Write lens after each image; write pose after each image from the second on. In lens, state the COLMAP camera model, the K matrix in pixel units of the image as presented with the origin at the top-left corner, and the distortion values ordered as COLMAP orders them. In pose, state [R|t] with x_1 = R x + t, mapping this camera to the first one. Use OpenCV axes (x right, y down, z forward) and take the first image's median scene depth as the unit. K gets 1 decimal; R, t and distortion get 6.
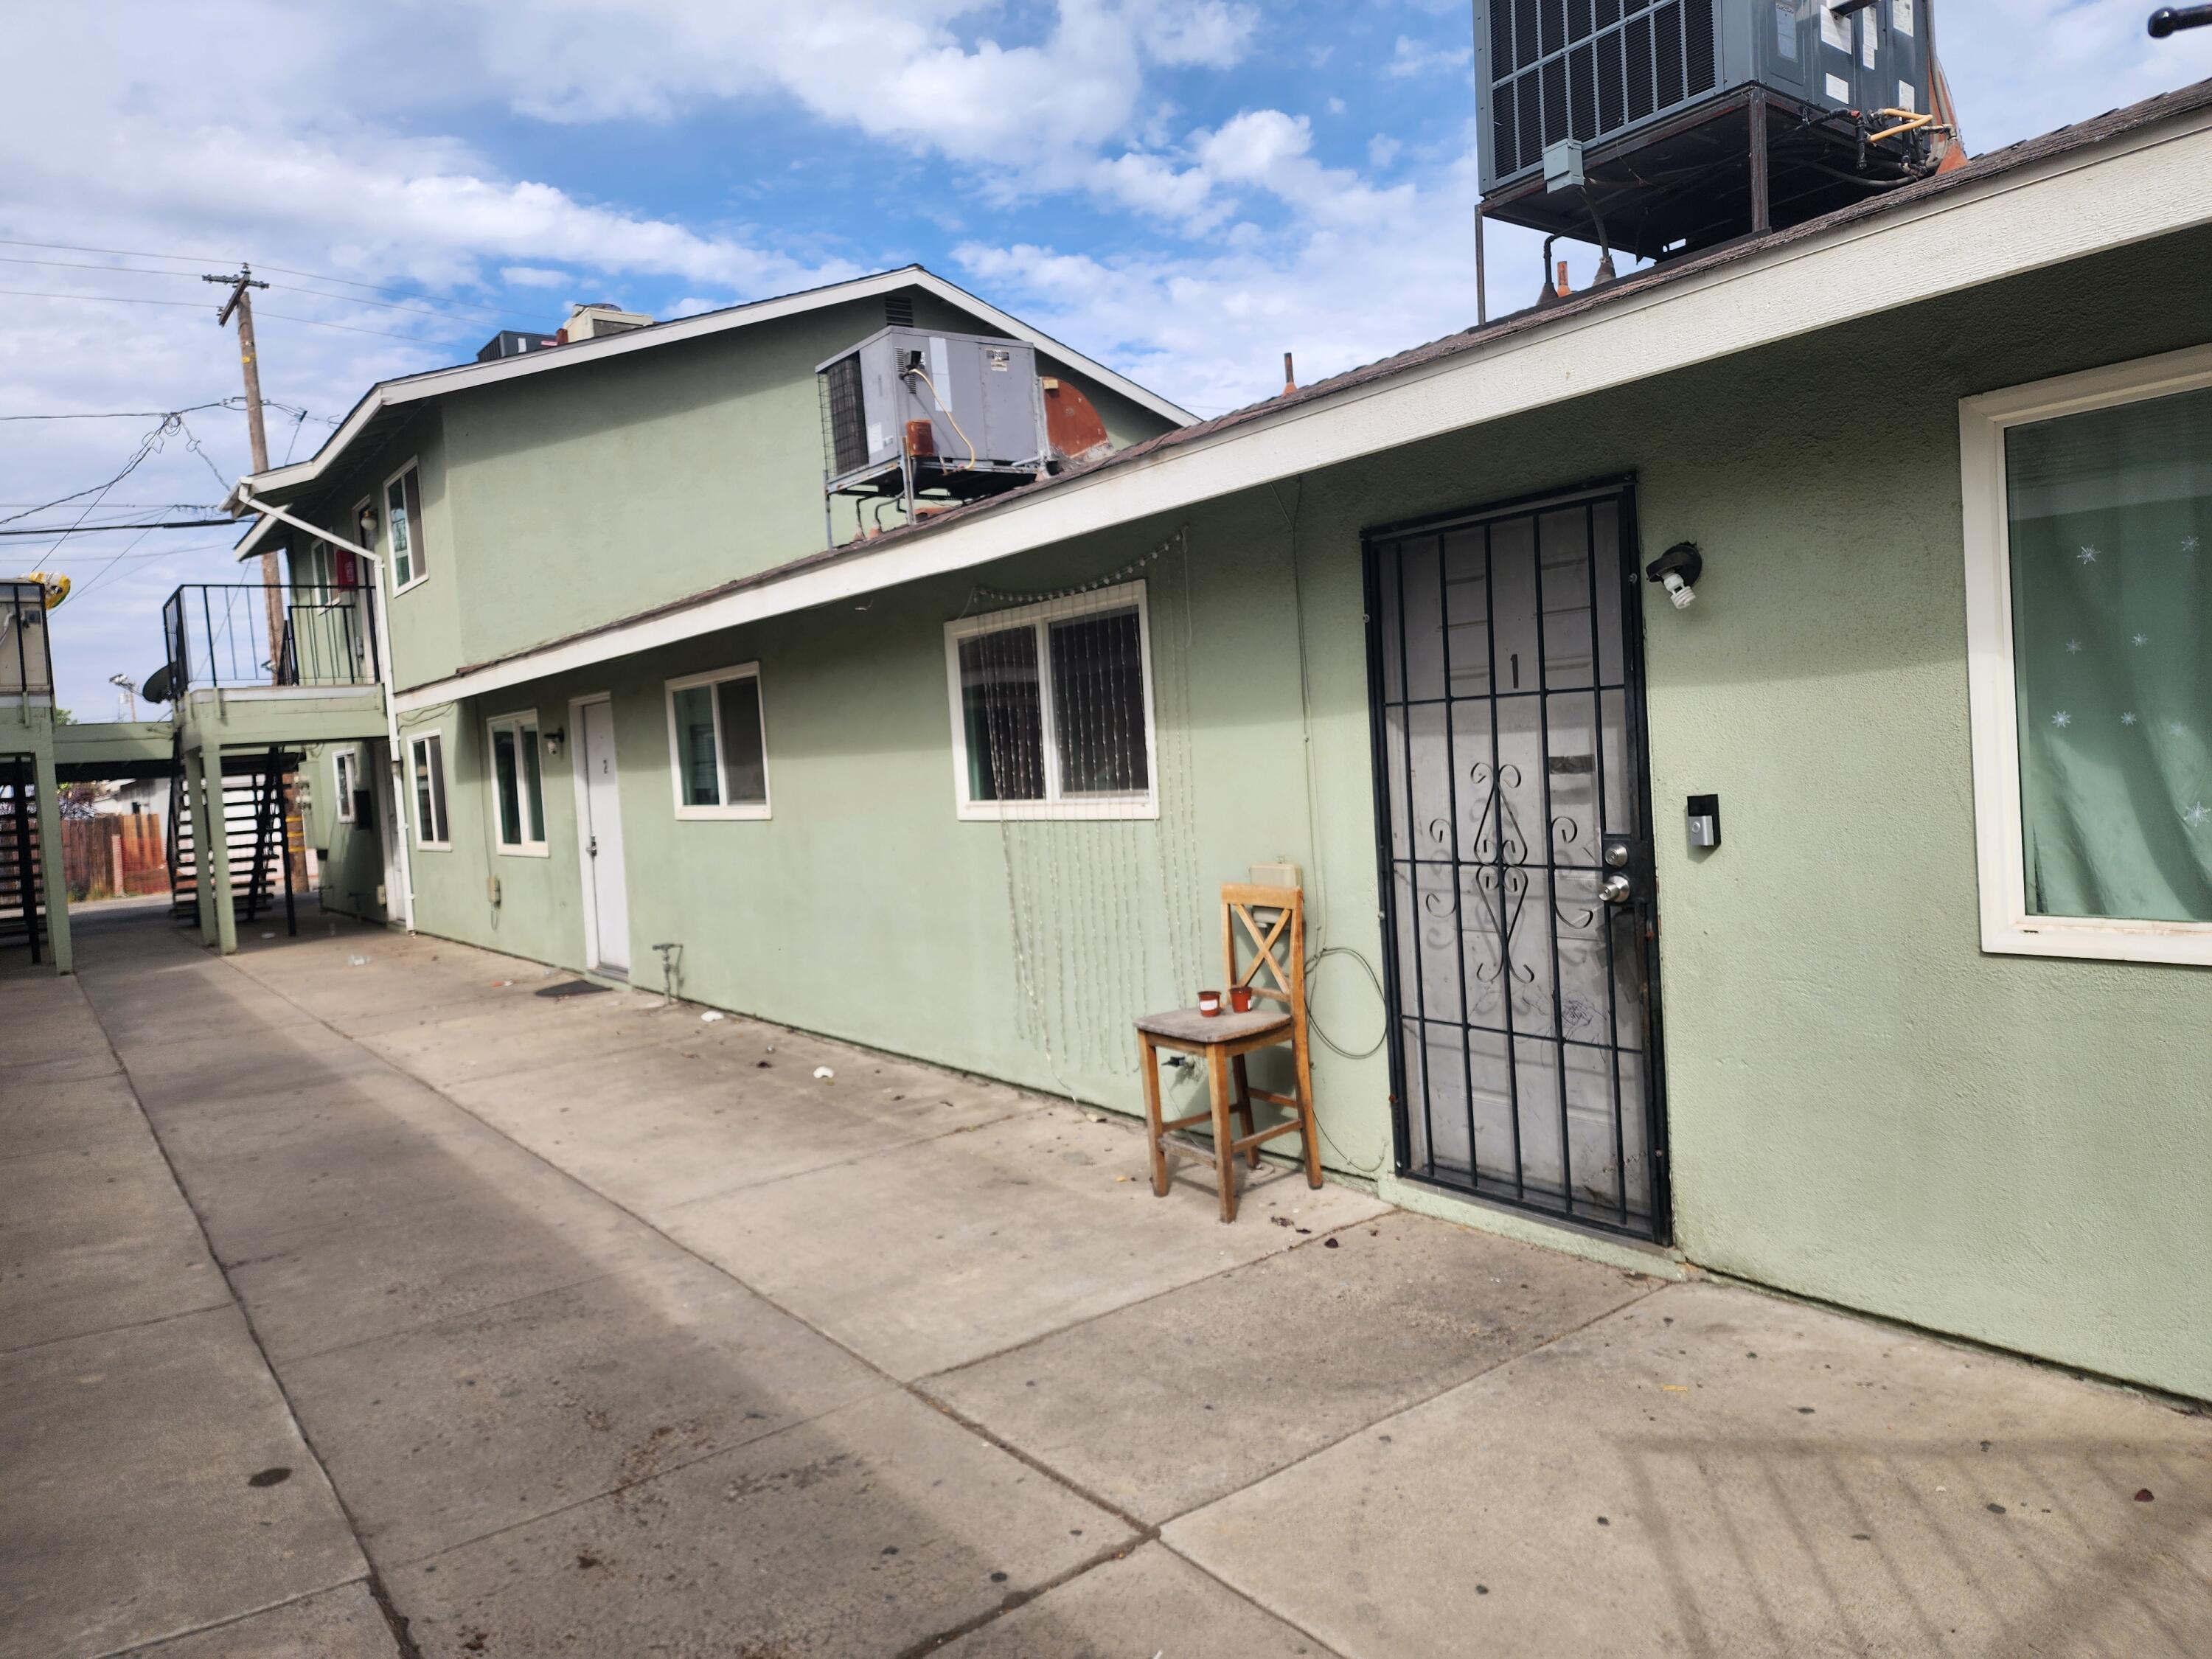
lens RADIAL K [[1521.9, 0, 1106.0], [0, 1521.9, 829.5], [0, 0, 1]] dist [0.030231, -0.019732]
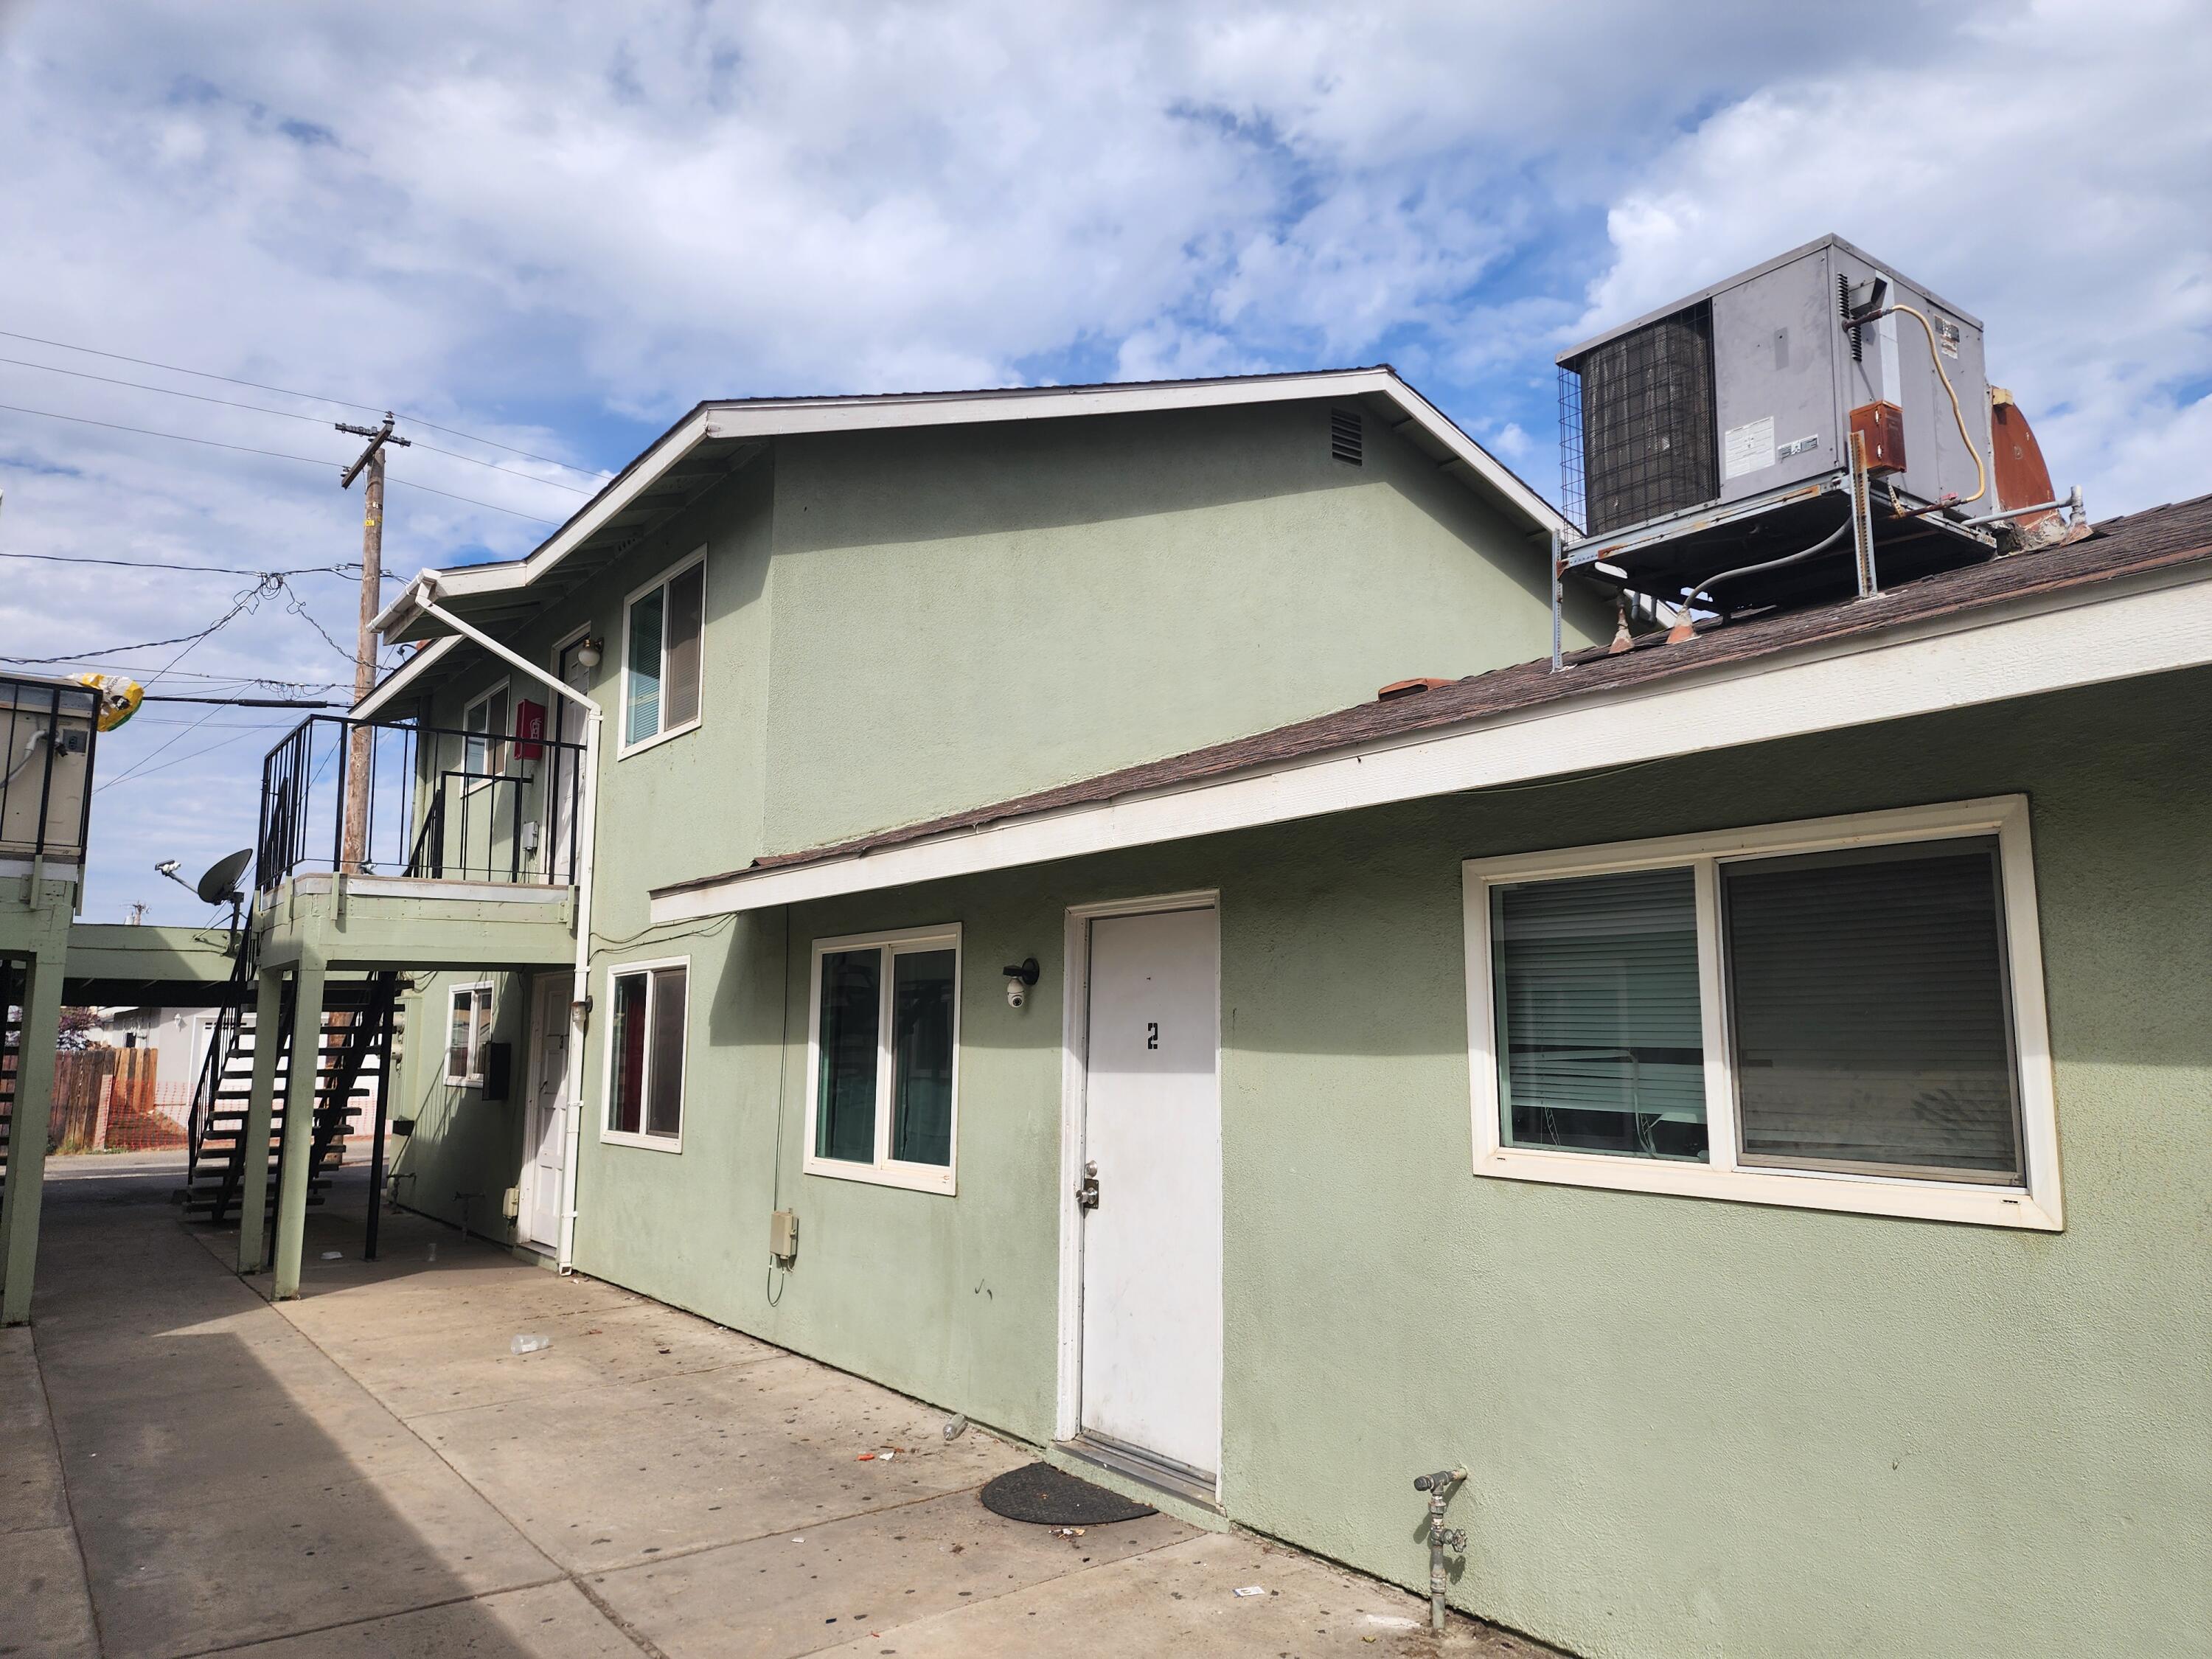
lens RADIAL K [[1472.2, 0, 1125.2], [0, 1472.2, 827.8], [0, 0, 1]] dist [0.105333, -0.111645]
pose [[0.997804, 0.065308, 0.011078, -0.254644], [-0.061998, 0.979631, -0.190996, -0.010556], [-0.023326, 0.189890, 0.981528, 0.363672]]
